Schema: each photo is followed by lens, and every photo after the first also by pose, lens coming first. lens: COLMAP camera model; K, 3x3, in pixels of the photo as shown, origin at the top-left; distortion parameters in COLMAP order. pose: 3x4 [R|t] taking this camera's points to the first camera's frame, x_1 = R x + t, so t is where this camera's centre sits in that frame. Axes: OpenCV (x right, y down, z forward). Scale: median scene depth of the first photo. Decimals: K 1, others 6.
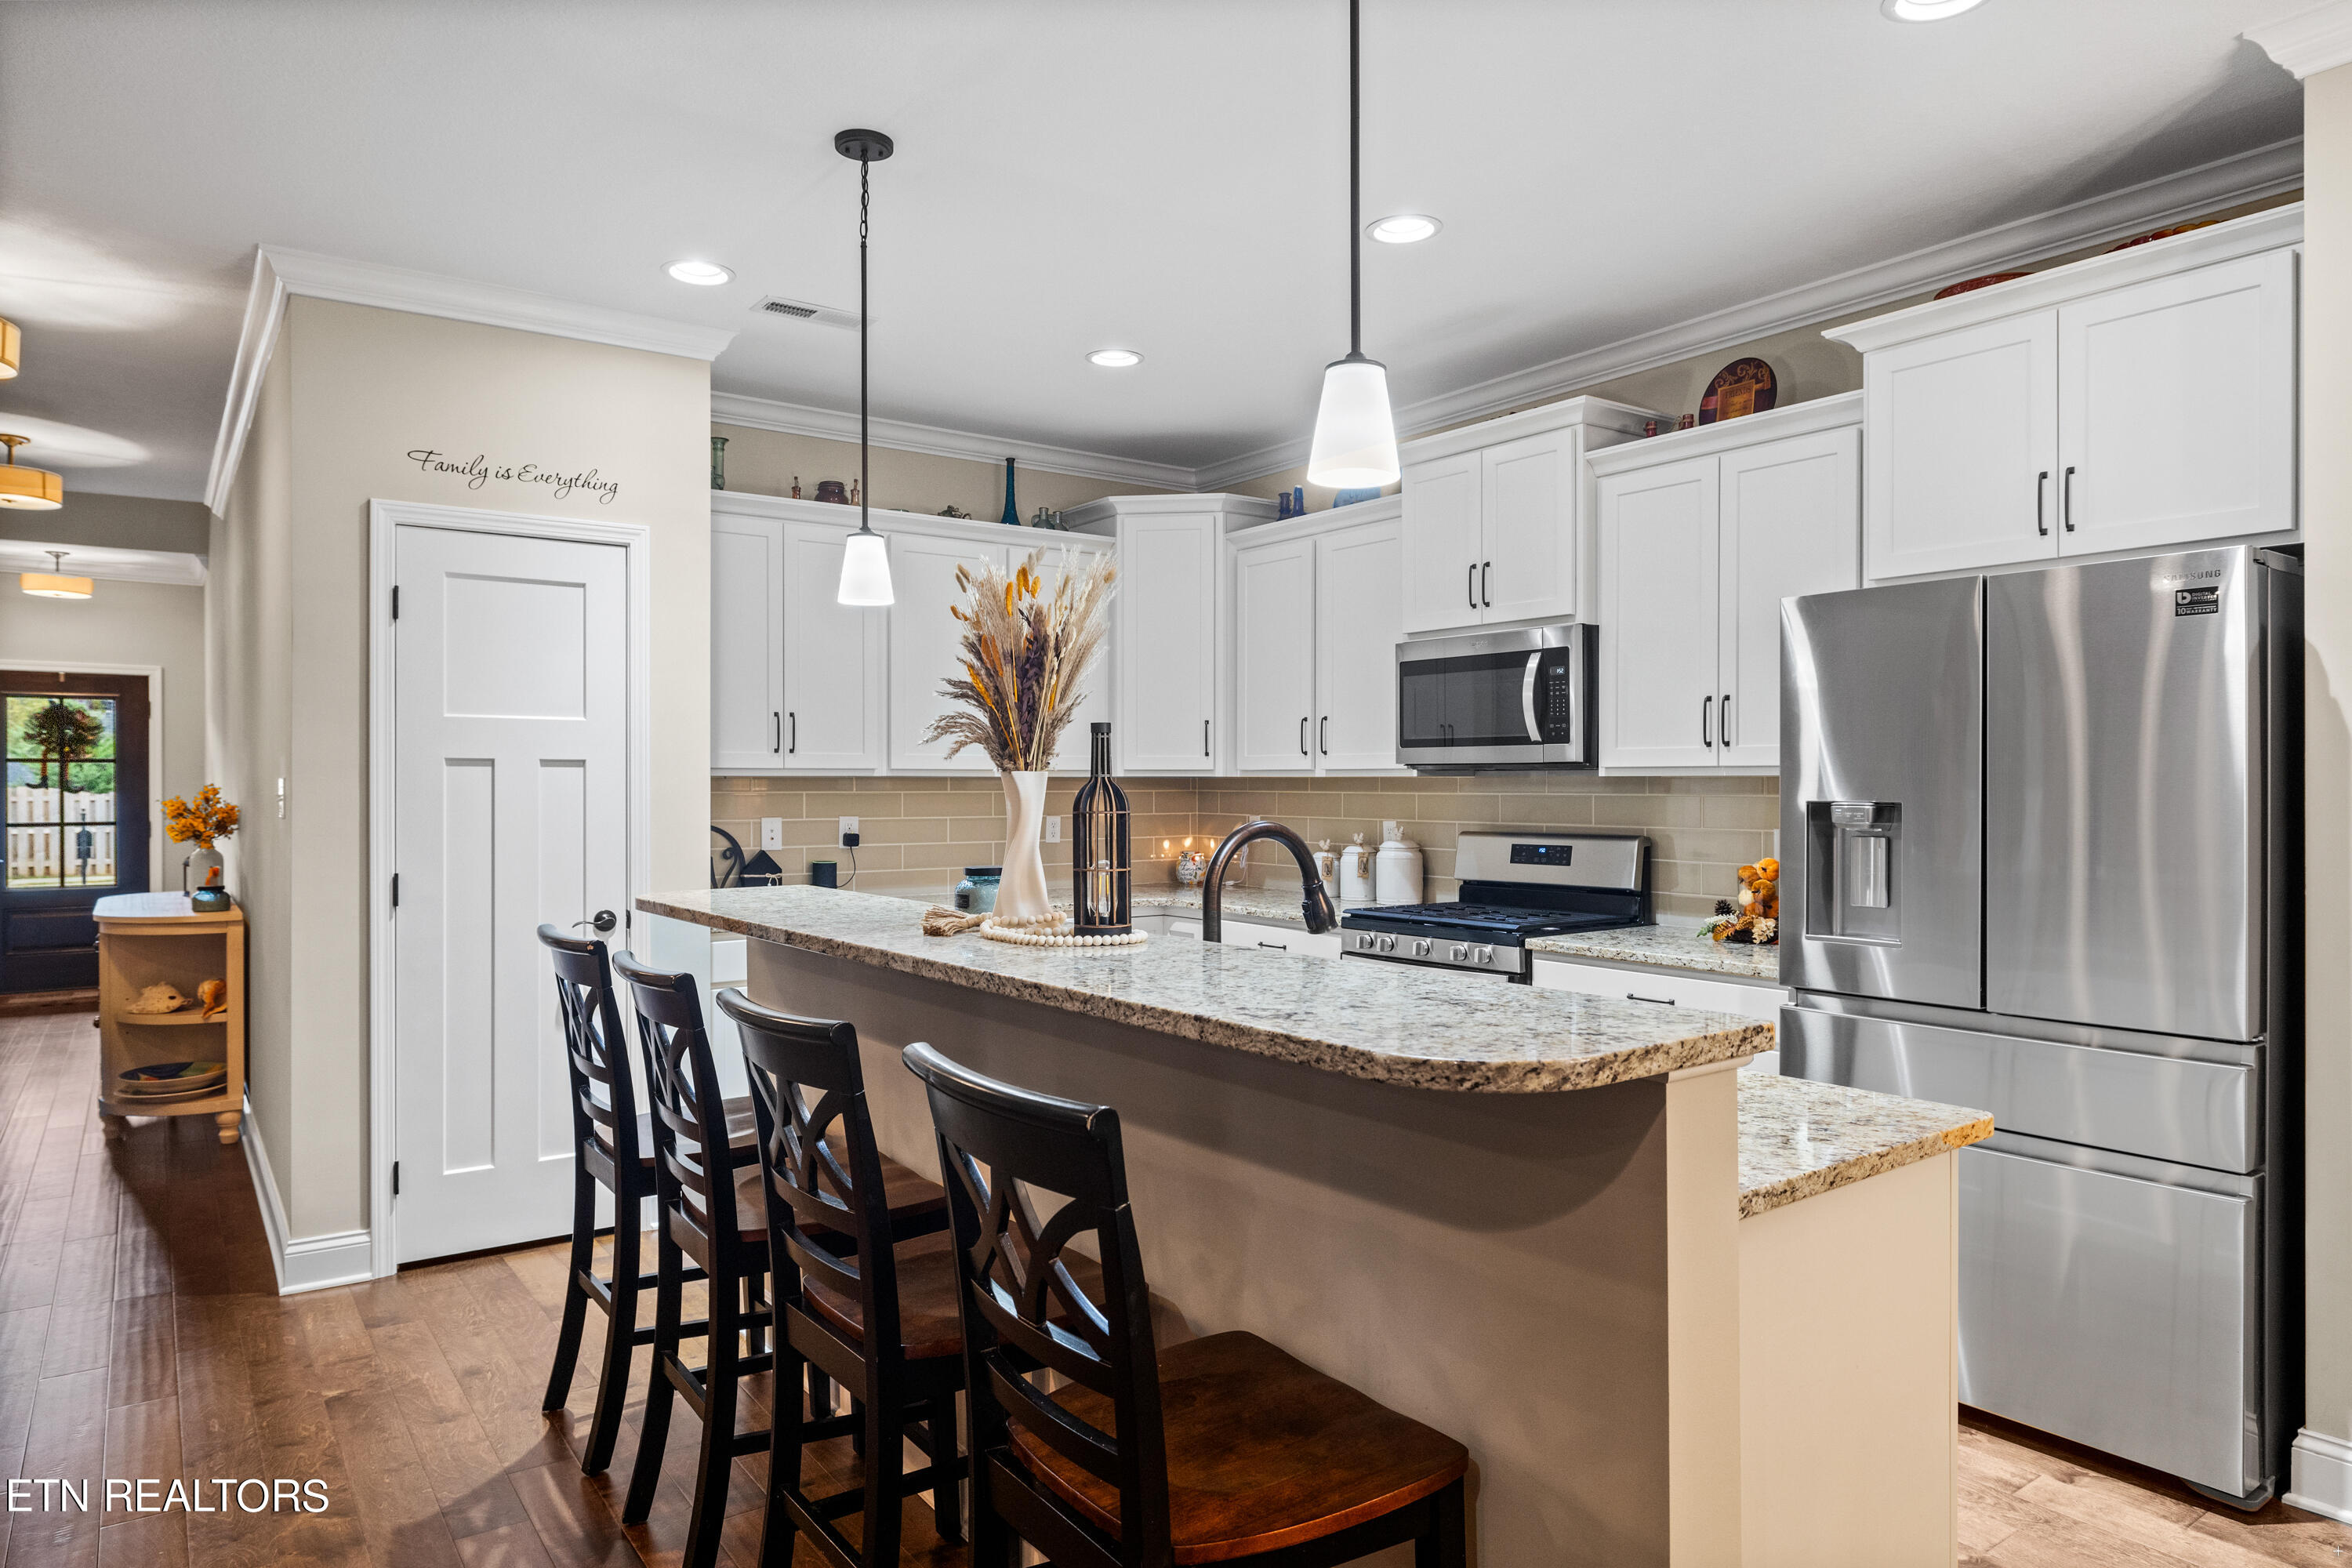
lens RADIAL K [[1422.4, 0, 1172.5], [0, 1422.4, 796.3], [0, 0, 1]] dist [-0.005766, 0.000257]
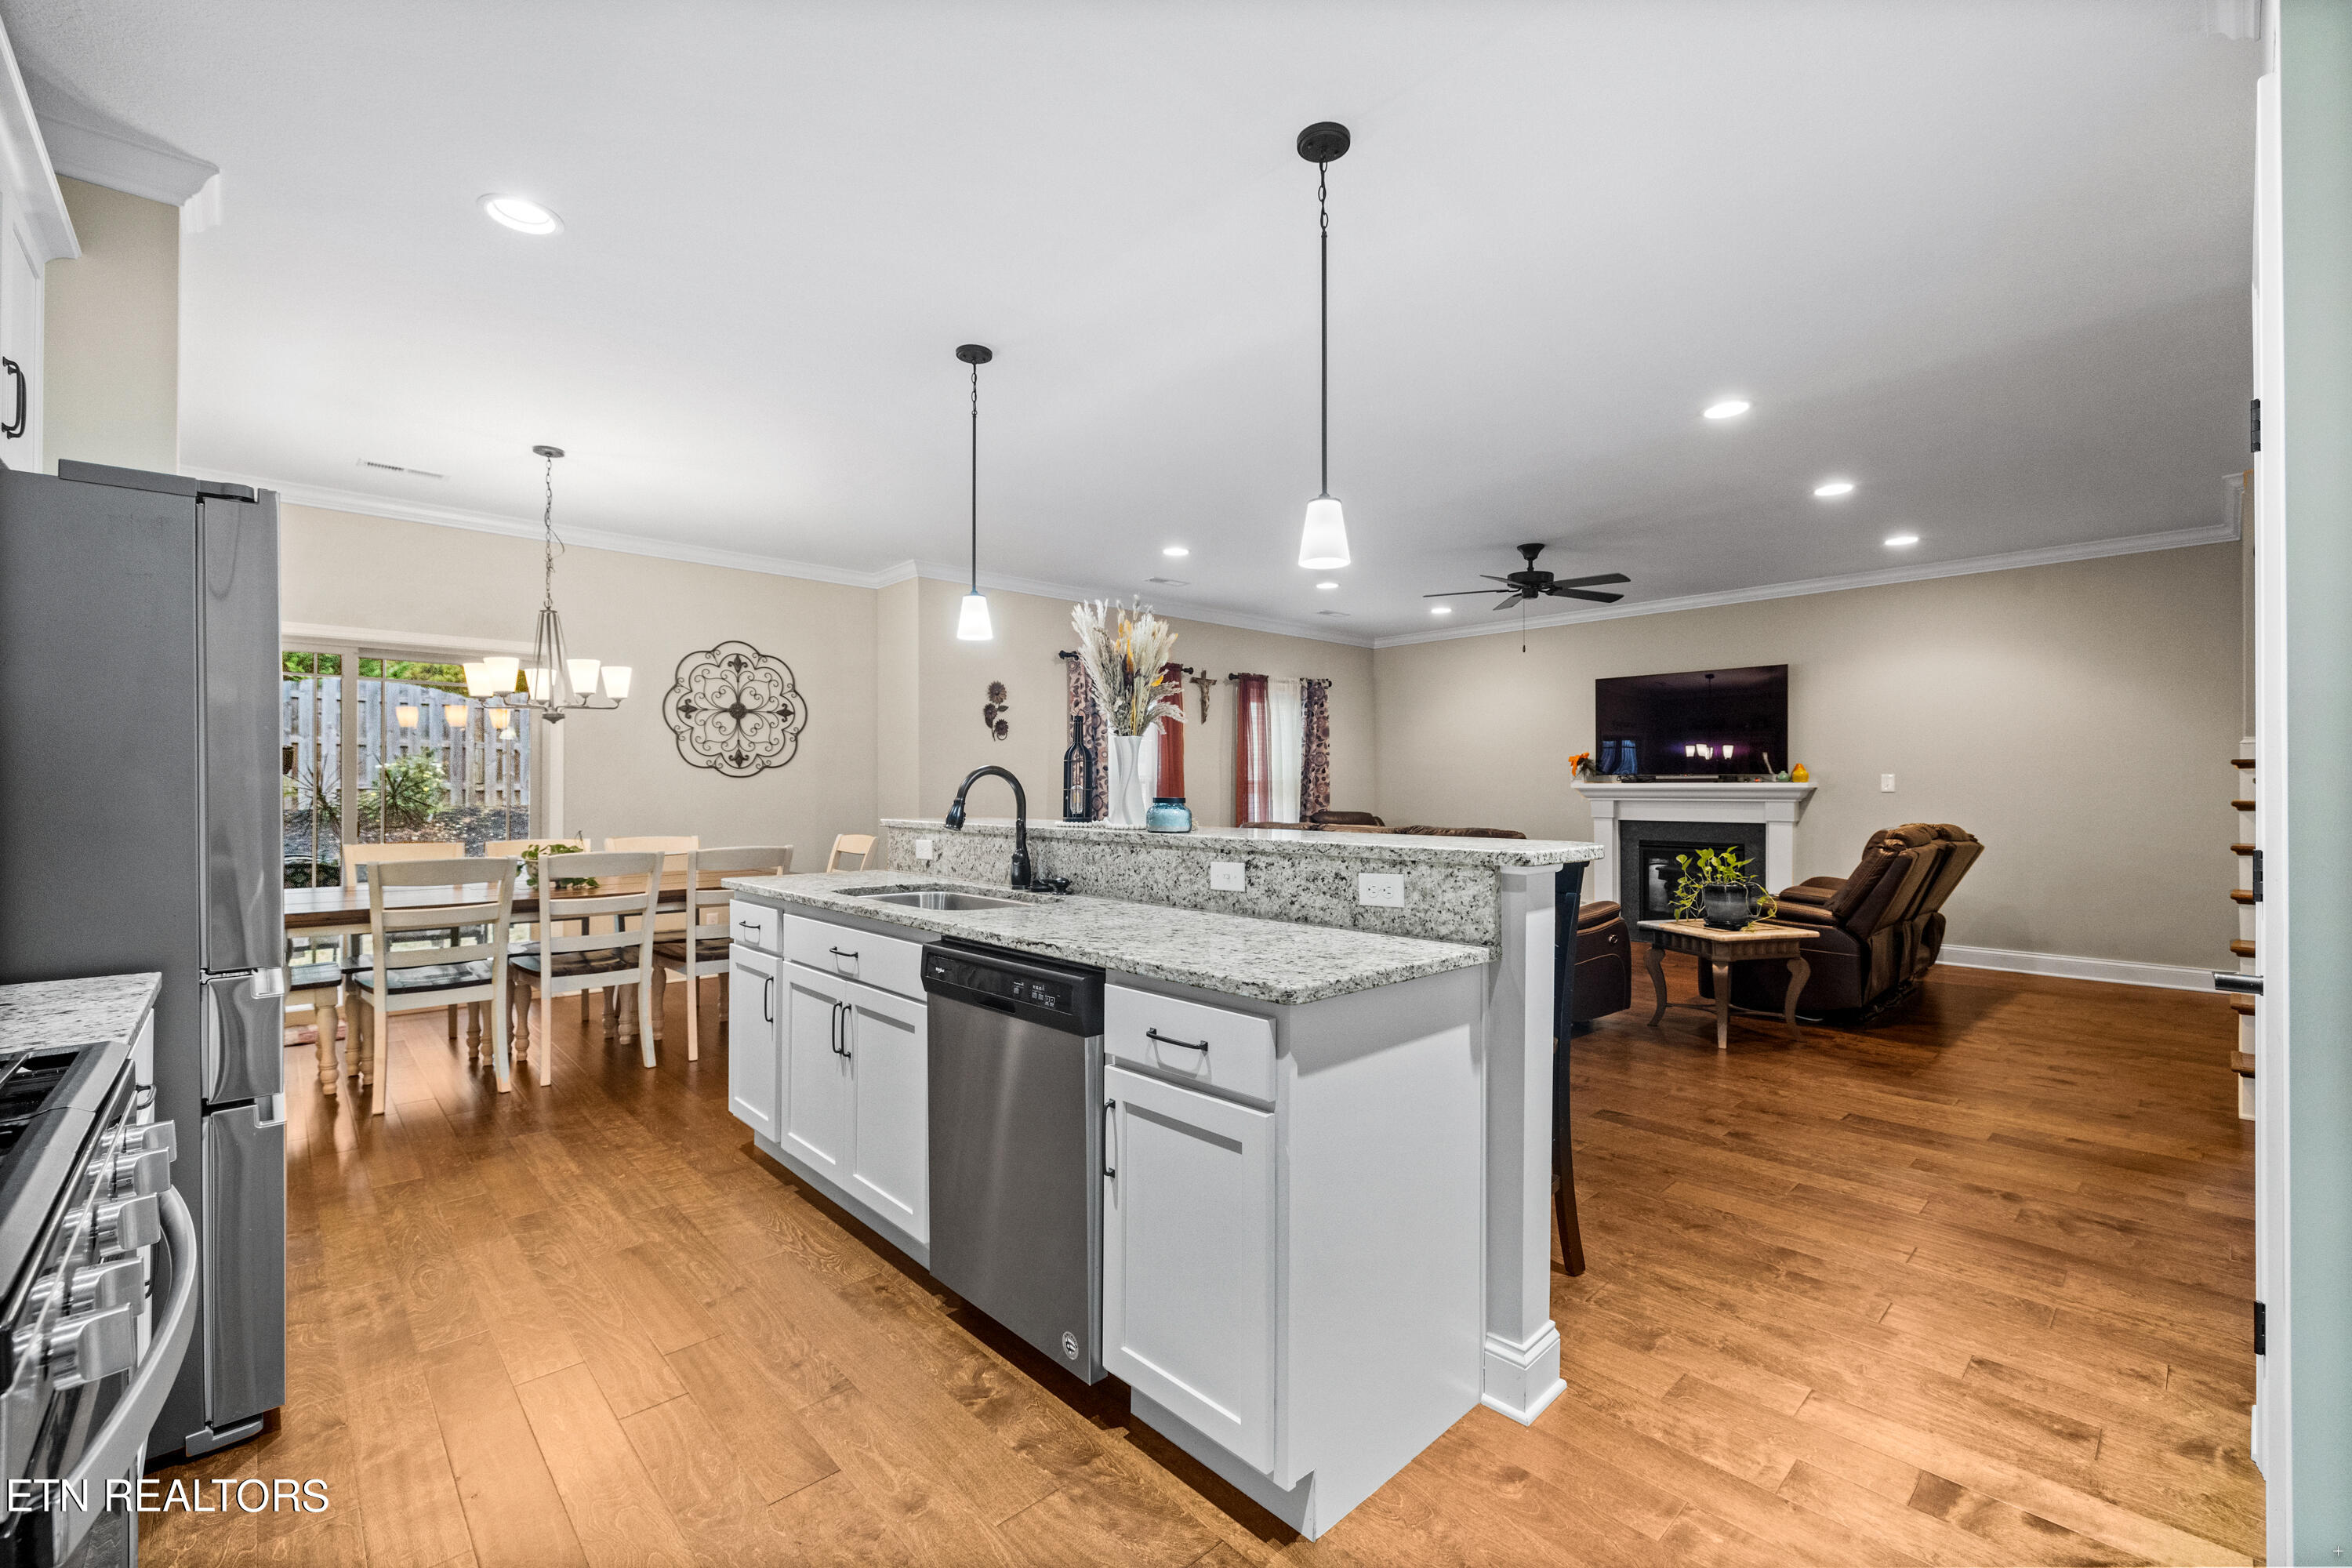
lens RADIAL K [[985.9, 0, 1176.0], [0, 985.9, 784.1], [0, 0, 1]] dist [-0.001005, -0.000208]
pose [[-0.992540, 0.001951, -0.121900, -0.005829], [0.001504, 0.999992, 0.003752, 0.018359], [0.121906, 0.003541, -0.992535, 1.117834]]
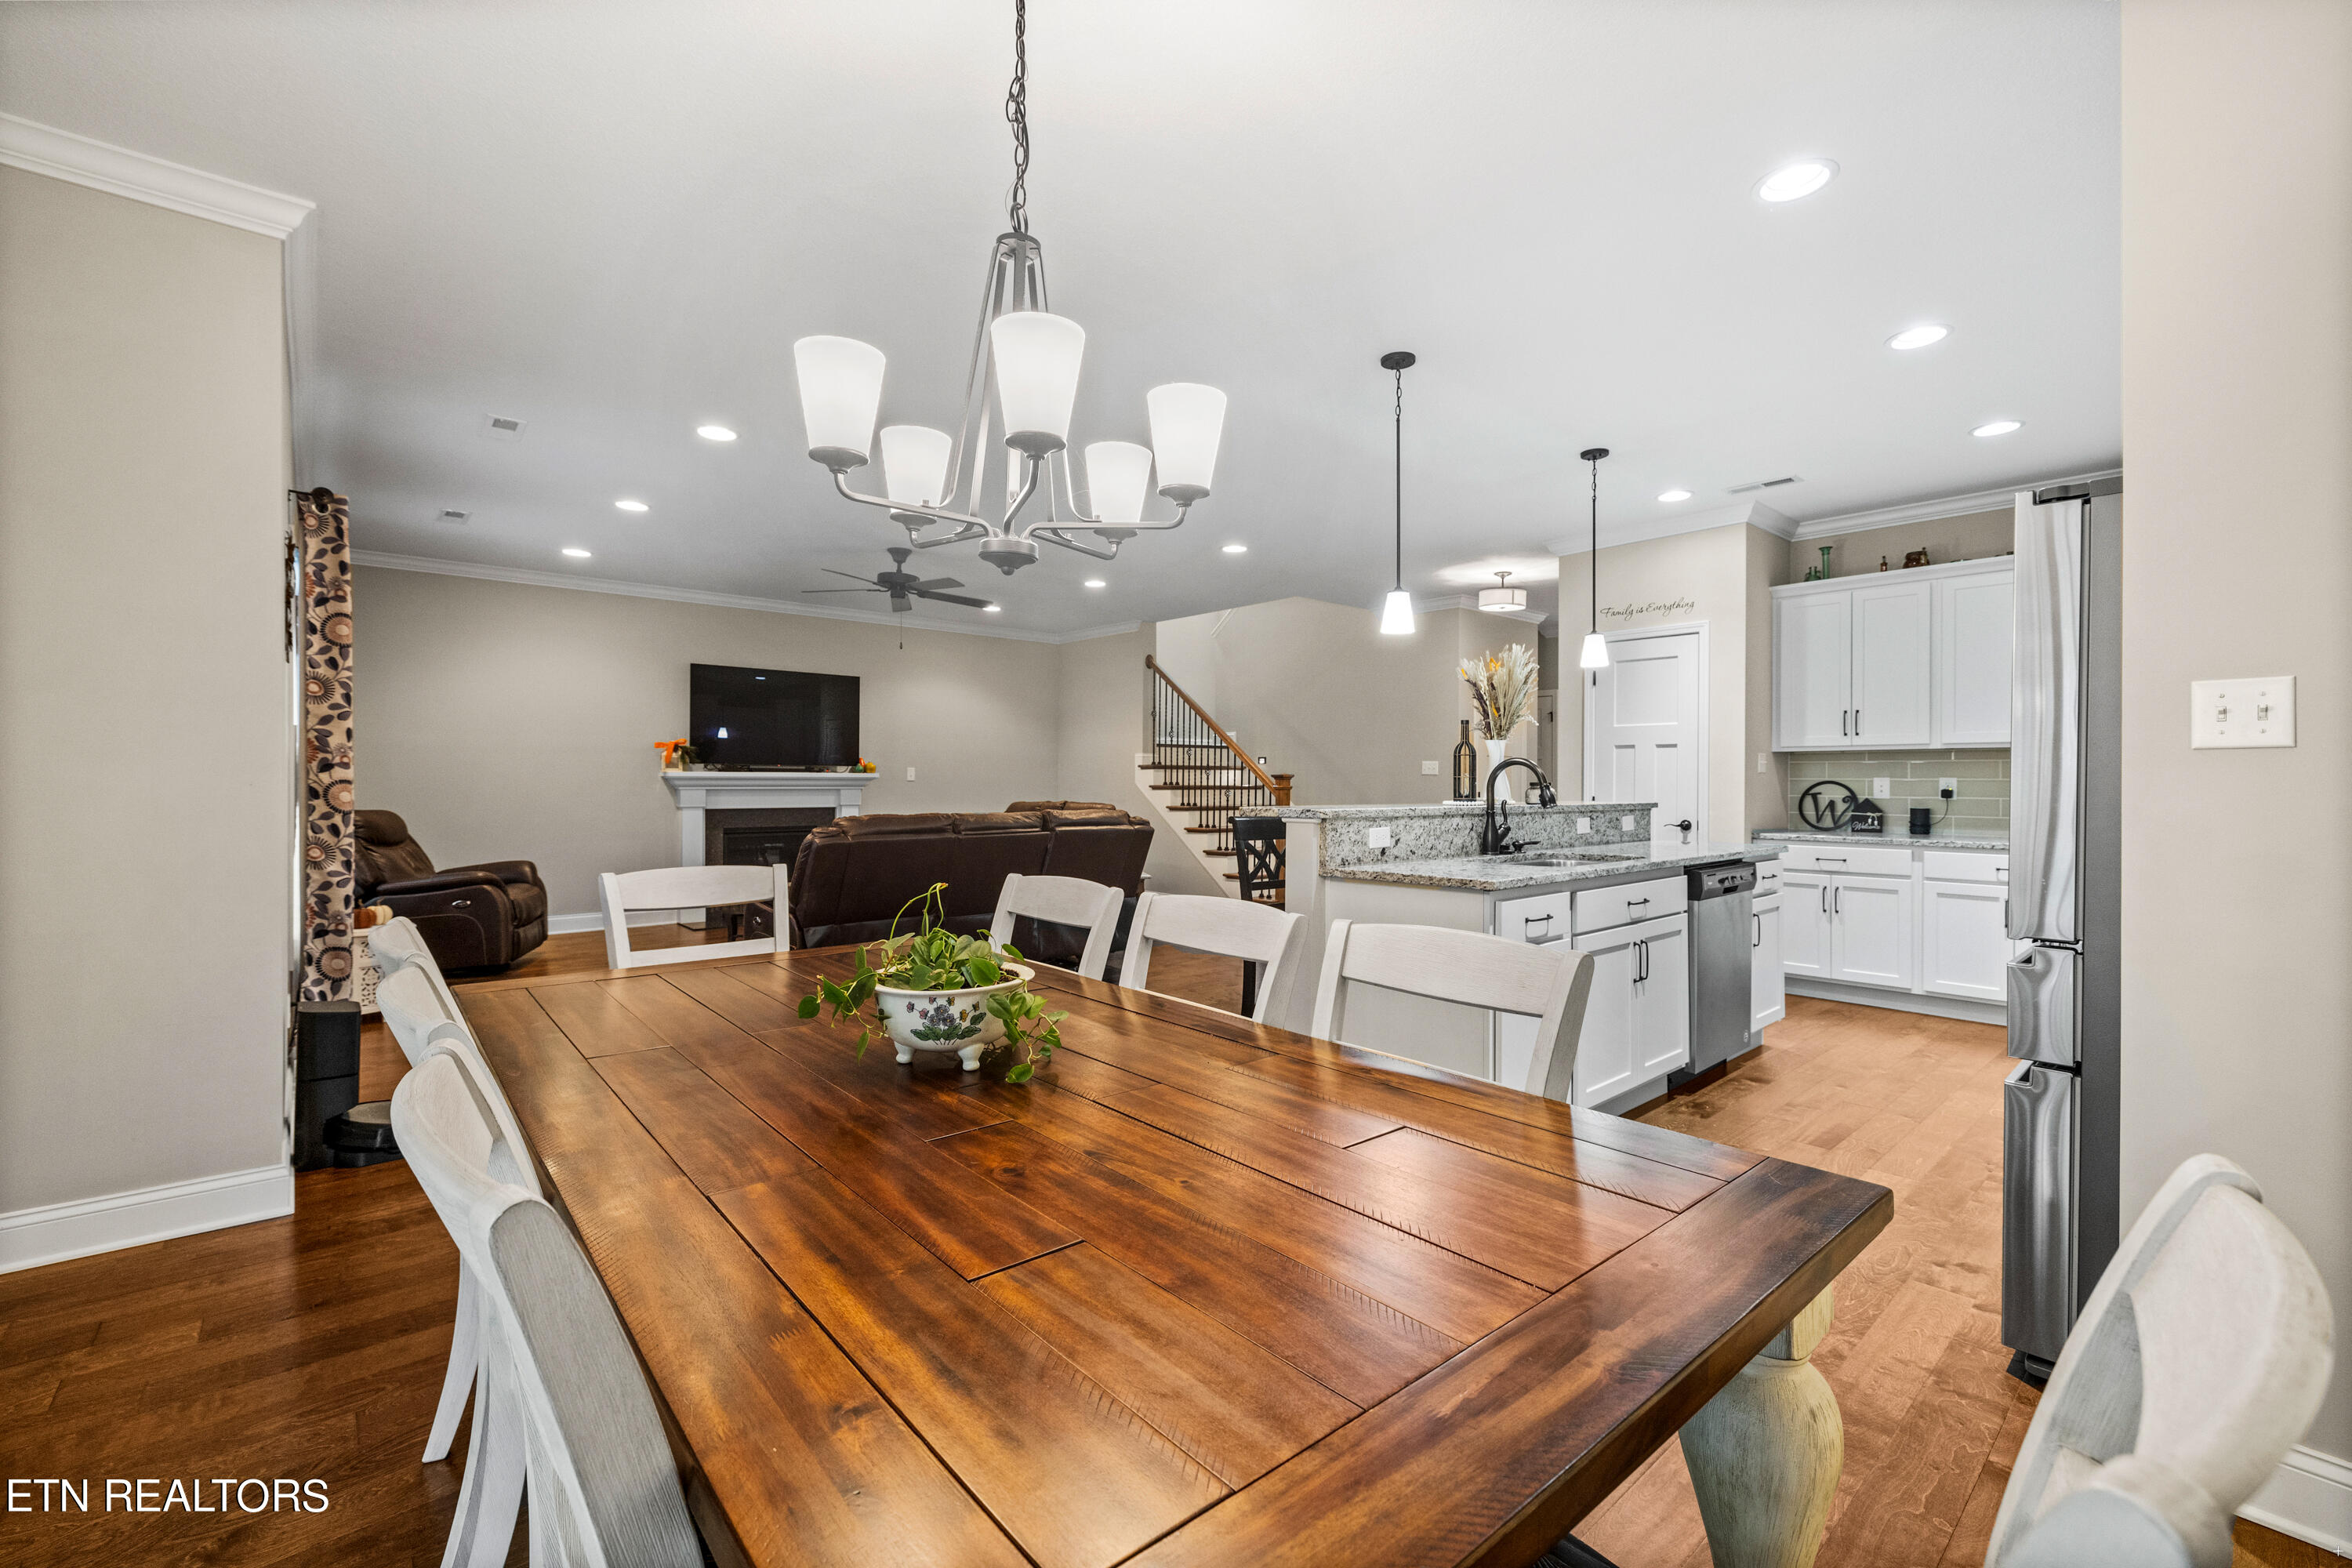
lens RADIAL K [[985.9, 0, 1177.4], [0, 985.9, 783.5], [0, 0, 1]] dist [-0.001005, -0.000208]
pose [[0.093160, 0.004060, -0.995643, 0.787812], [-0.012033, 0.999923, 0.002952, 0.030310], [0.995578, 0.011705, 0.093202, 0.150650]]
